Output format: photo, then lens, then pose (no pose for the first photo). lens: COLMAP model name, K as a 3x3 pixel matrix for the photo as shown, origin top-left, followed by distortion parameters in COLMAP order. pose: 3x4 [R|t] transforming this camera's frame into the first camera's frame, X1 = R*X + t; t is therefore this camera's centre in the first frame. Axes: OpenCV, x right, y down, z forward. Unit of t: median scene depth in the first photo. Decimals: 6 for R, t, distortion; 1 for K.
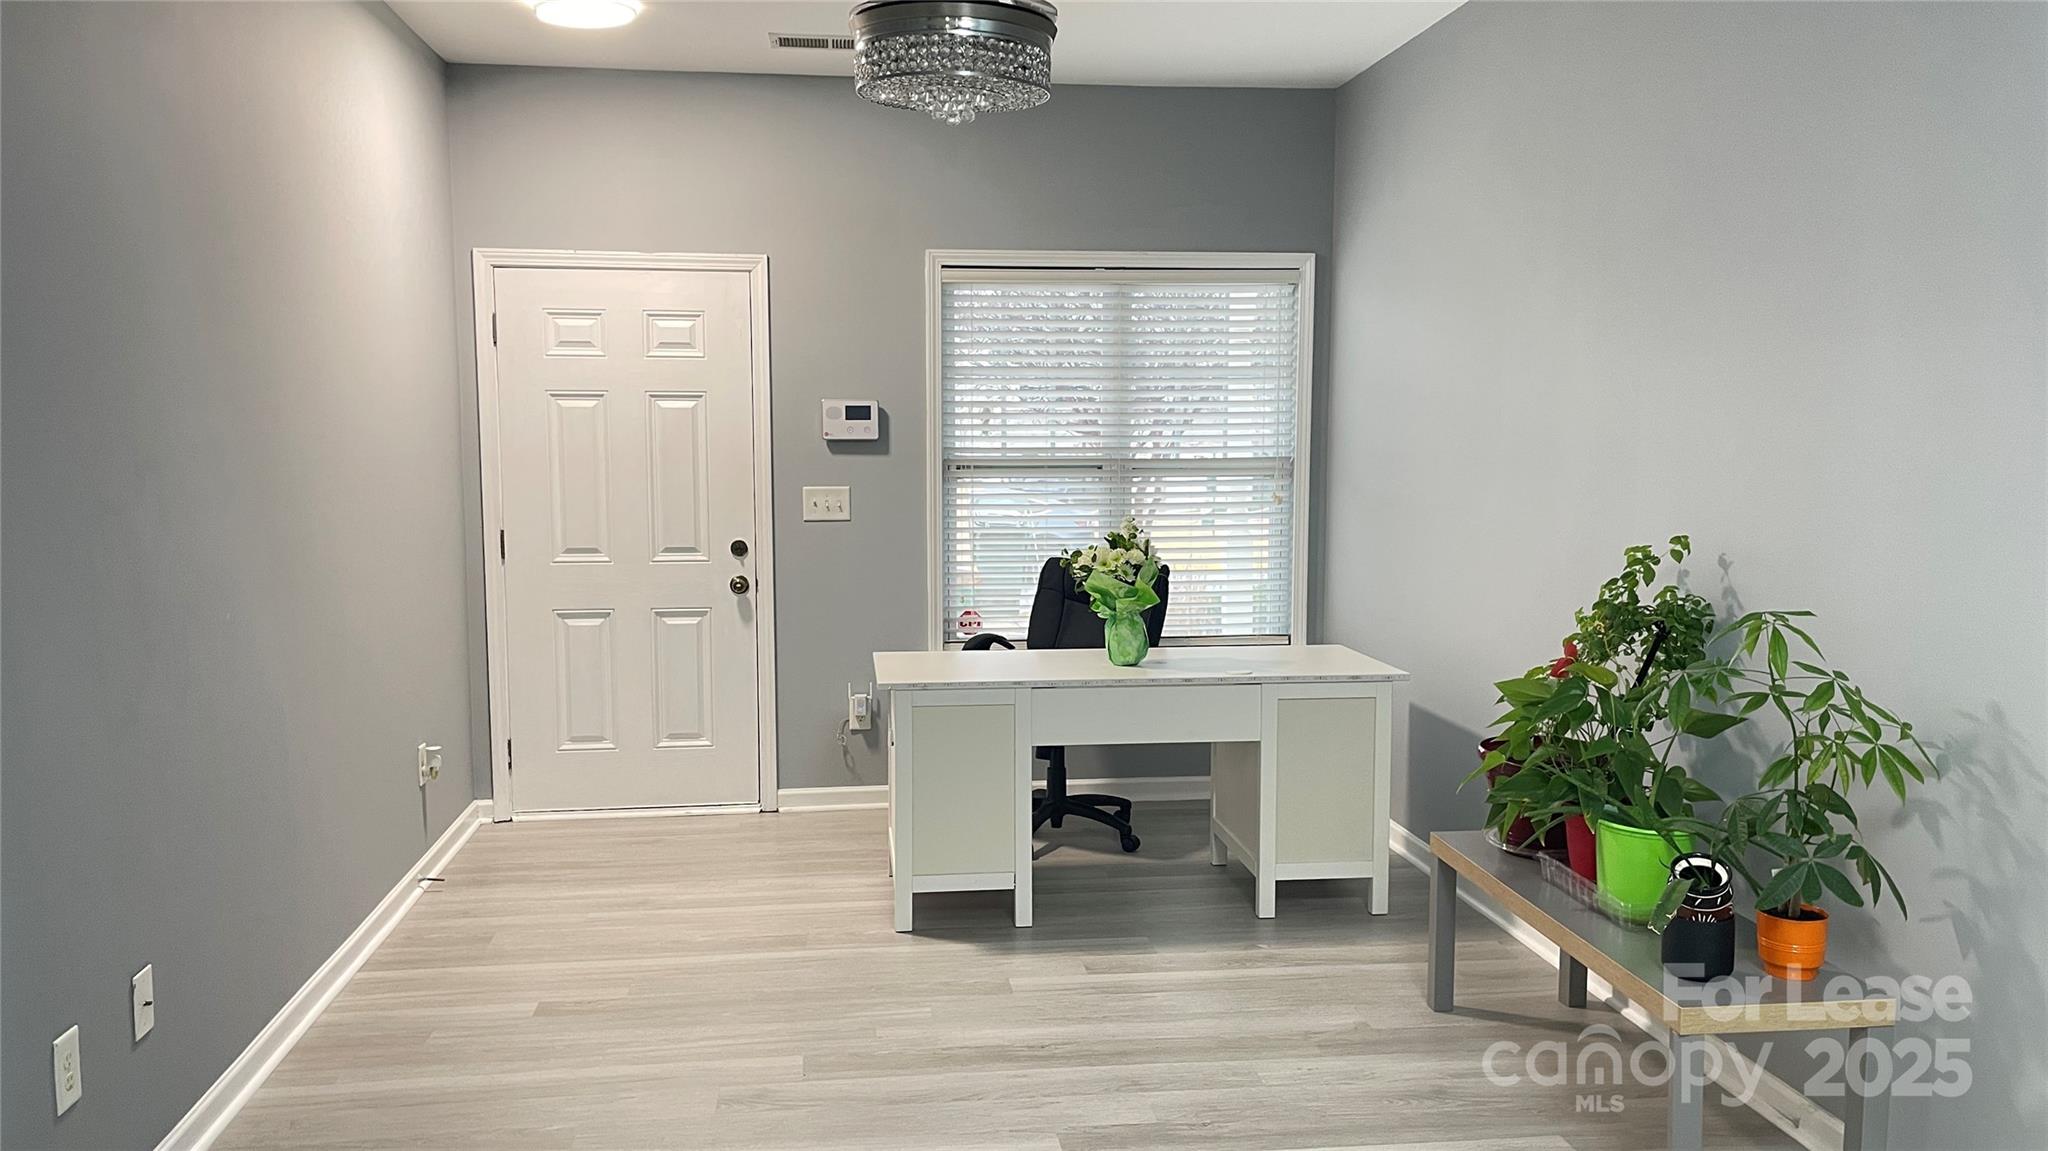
lens RADIAL K [[1565.5, 0, 1022.1], [0, 1565.5, 579.3], [0, 0, 1]] dist [0.103520, -0.079477]
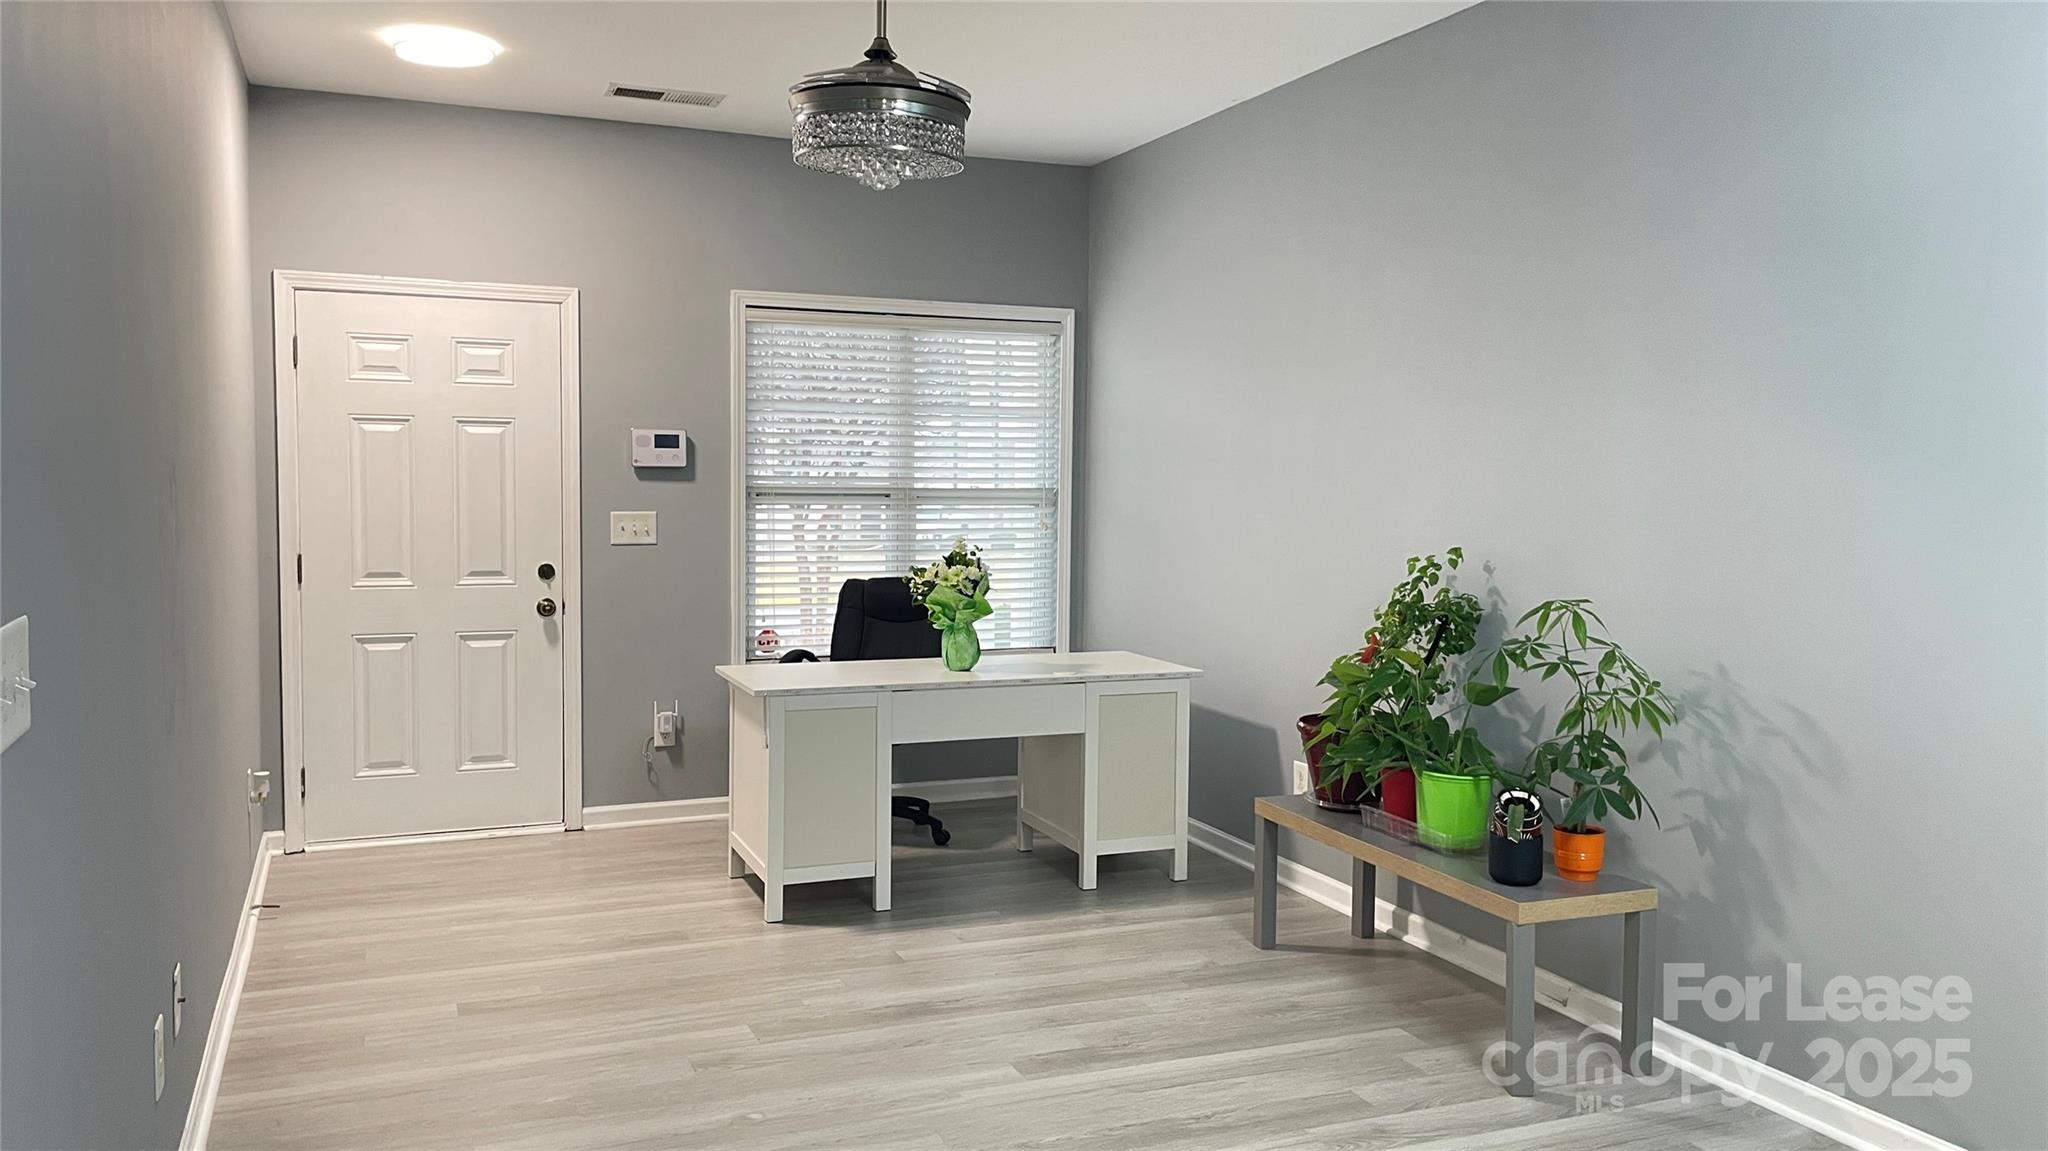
lens RADIAL K [[1565.5, 0, 1012.5], [0, 1565.5, 573.5], [0, 0, 1]] dist [0.103520, -0.079477]
pose [[0.965532, -0.006010, 0.260217, -0.192045], [0.013913, 0.999496, -0.028540, 0.018483], [-0.259914, 0.031177, 0.965128, -0.087244]]
